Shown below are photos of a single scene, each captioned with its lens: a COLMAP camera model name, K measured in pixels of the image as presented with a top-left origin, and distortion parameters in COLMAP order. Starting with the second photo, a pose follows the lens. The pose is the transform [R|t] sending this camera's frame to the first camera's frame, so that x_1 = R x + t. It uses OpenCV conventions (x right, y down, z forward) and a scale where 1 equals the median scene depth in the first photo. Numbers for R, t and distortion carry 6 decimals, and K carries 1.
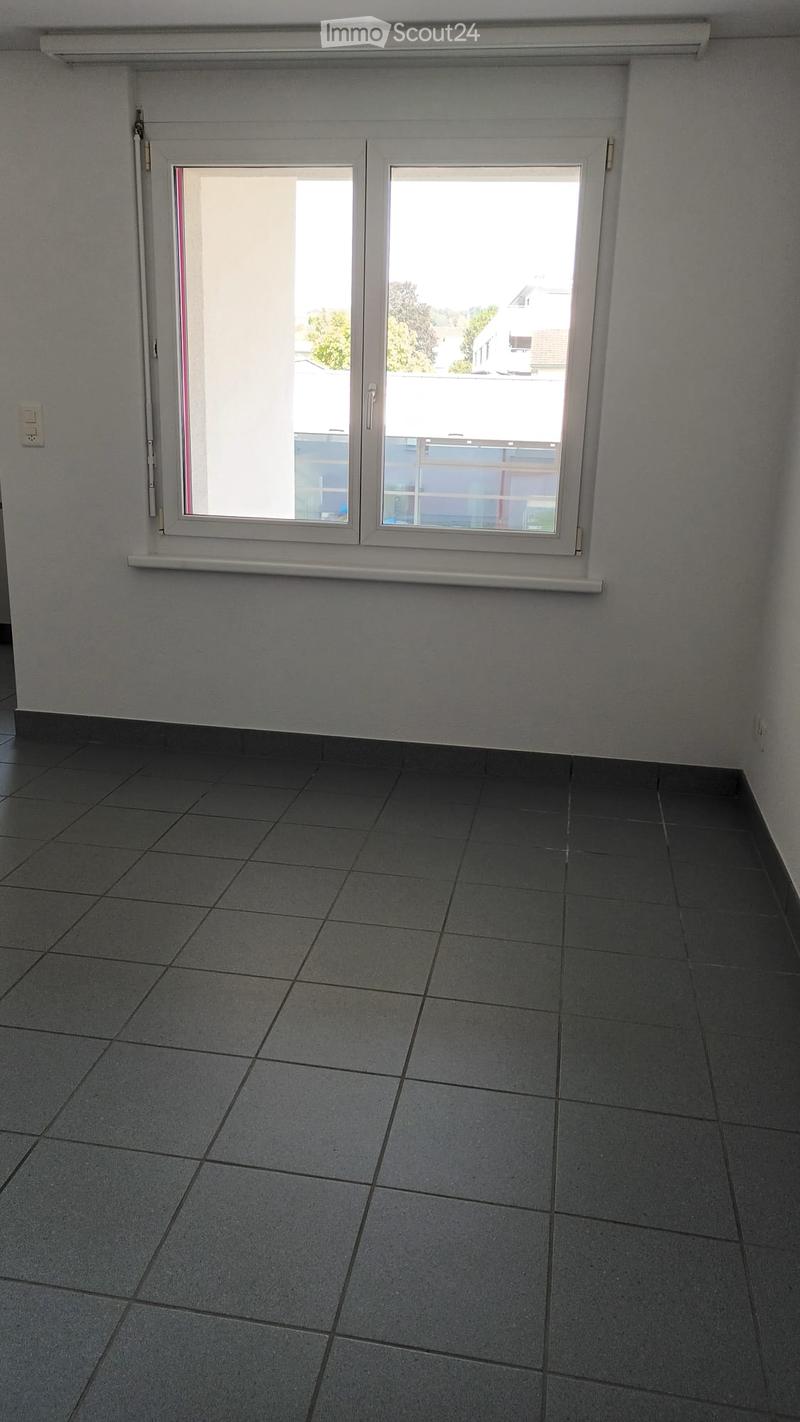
lens RADIAL K [[1063.7, 0, 397.5], [0, 1063.7, 713.2], [0, 0, 1]] dist [0.026969, -0.034333]
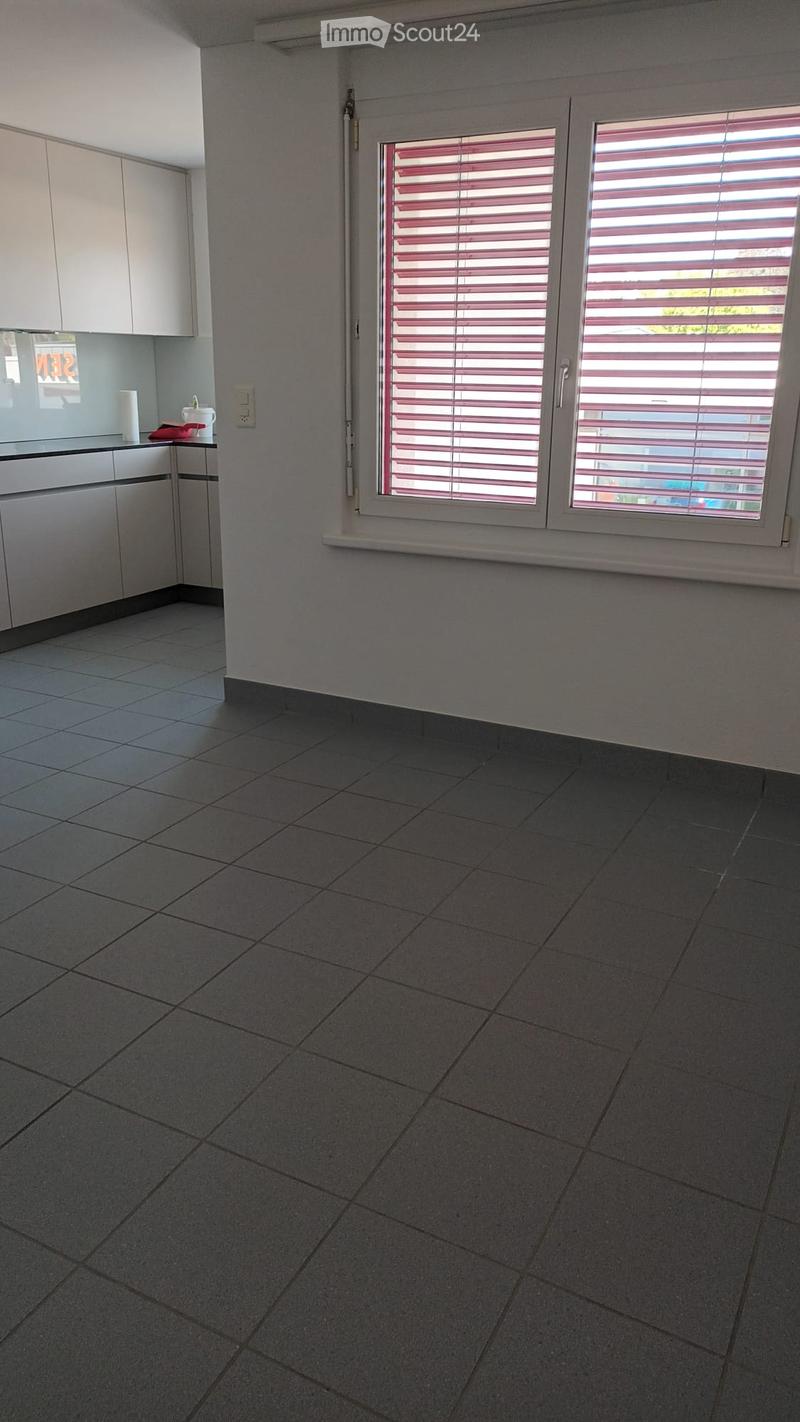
lens RADIAL K [[1063.7, 0, 392.0], [0, 1063.7, 713.2], [0, 0, 1]] dist [0.026969, -0.034333]
pose [[0.949852, 0.076706, -0.303145, 0.135887], [-0.067257, 0.996872, 0.041504, -0.023646], [0.305380, -0.019034, 0.952040, 0.043796]]
